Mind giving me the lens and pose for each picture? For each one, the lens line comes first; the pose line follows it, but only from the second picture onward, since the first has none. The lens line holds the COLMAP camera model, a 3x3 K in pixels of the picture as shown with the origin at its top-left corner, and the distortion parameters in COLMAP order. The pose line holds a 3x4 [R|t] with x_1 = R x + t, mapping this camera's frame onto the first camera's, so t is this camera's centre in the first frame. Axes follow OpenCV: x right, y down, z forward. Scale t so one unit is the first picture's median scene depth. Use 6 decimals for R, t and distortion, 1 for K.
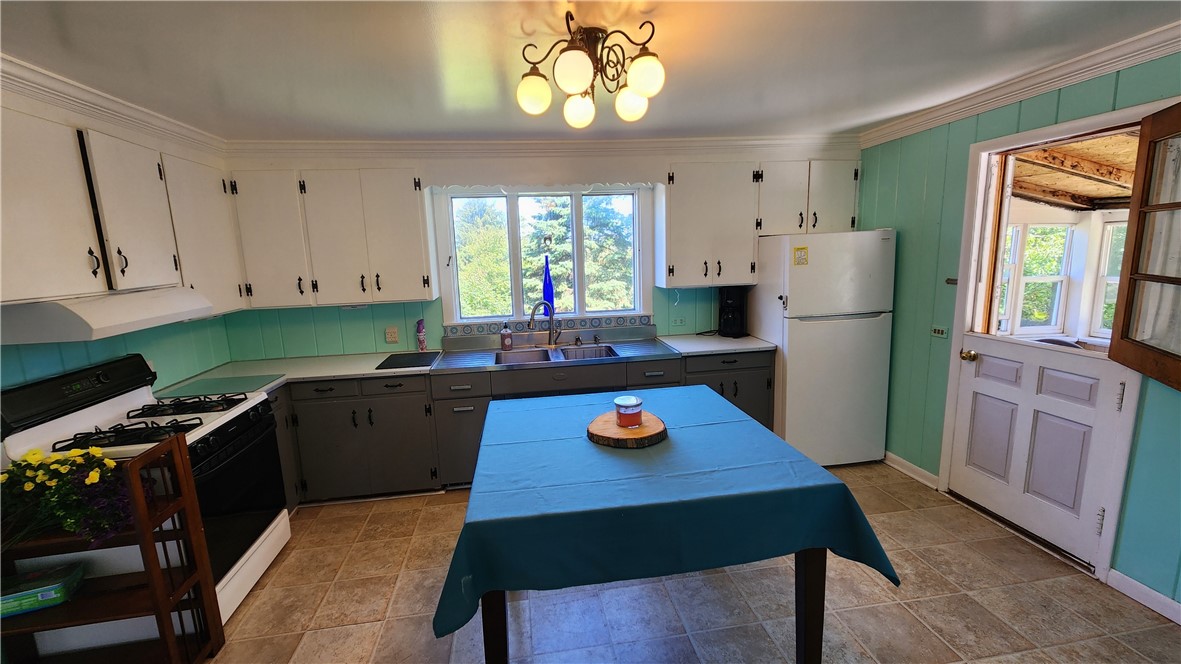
lens RADIAL K [[478.0, 0, 583.0], [0, 478.0, 330.4], [0, 0, 1]] dist [-0.001350, -0.000823]
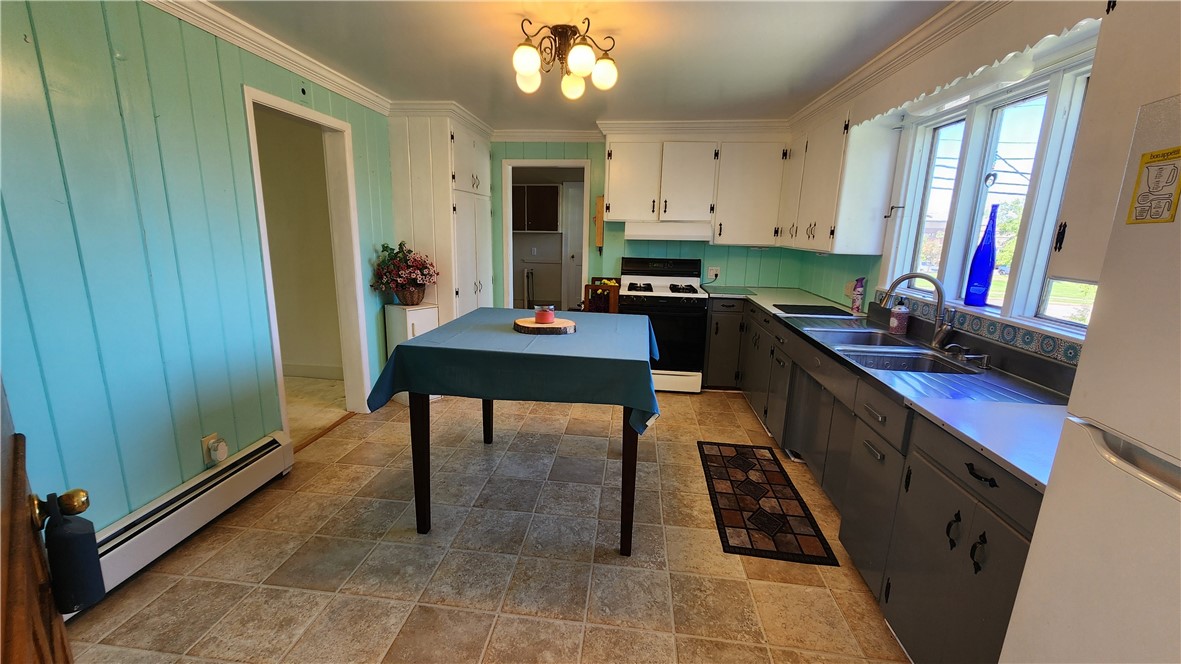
lens RADIAL K [[478.0, 0, 577.9], [0, 478.0, 333.6], [0, 0, 1]] dist [-0.001350, -0.000823]
pose [[-0.257413, 0.239943, -0.936037, 0.765433], [-0.170463, 0.942213, 0.288404, -0.104124], [0.951147, 0.233799, -0.201636, 0.781316]]
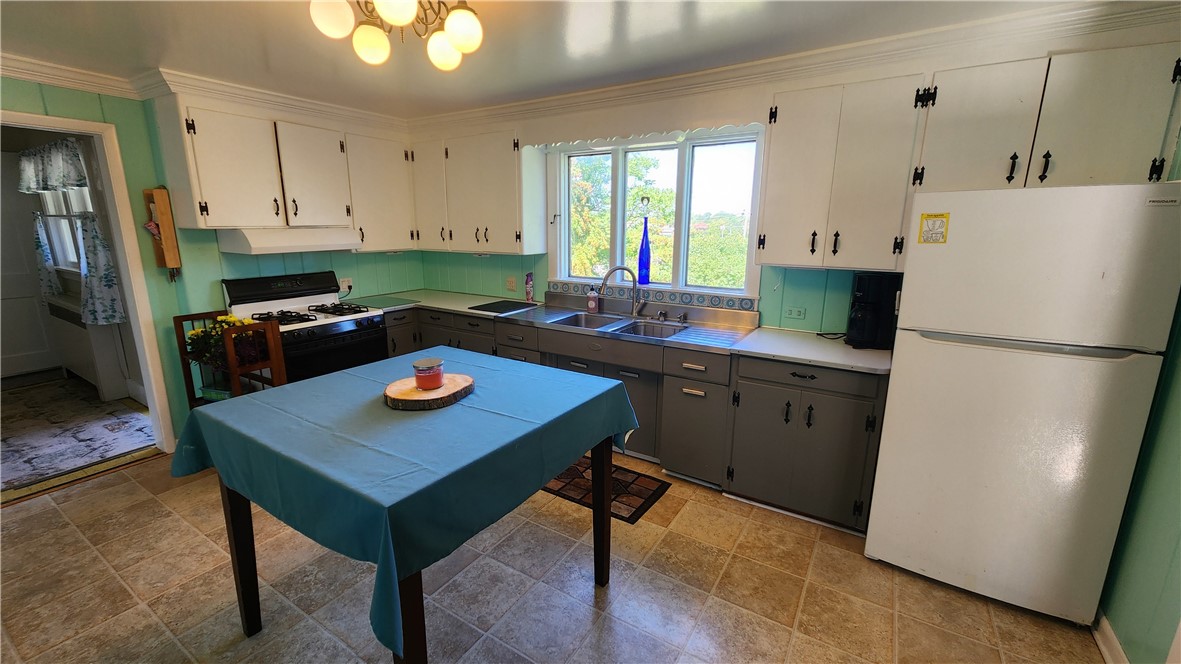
lens RADIAL K [[478.0, 0, 581.7], [0, 478.0, 332.2], [0, 0, 1]] dist [-0.001350, -0.000823]
pose [[0.758801, 0.181059, -0.625651, 0.515675], [-0.138364, 0.983470, 0.116800, -0.037063], [0.636457, -0.002061, 0.771310, 0.261911]]
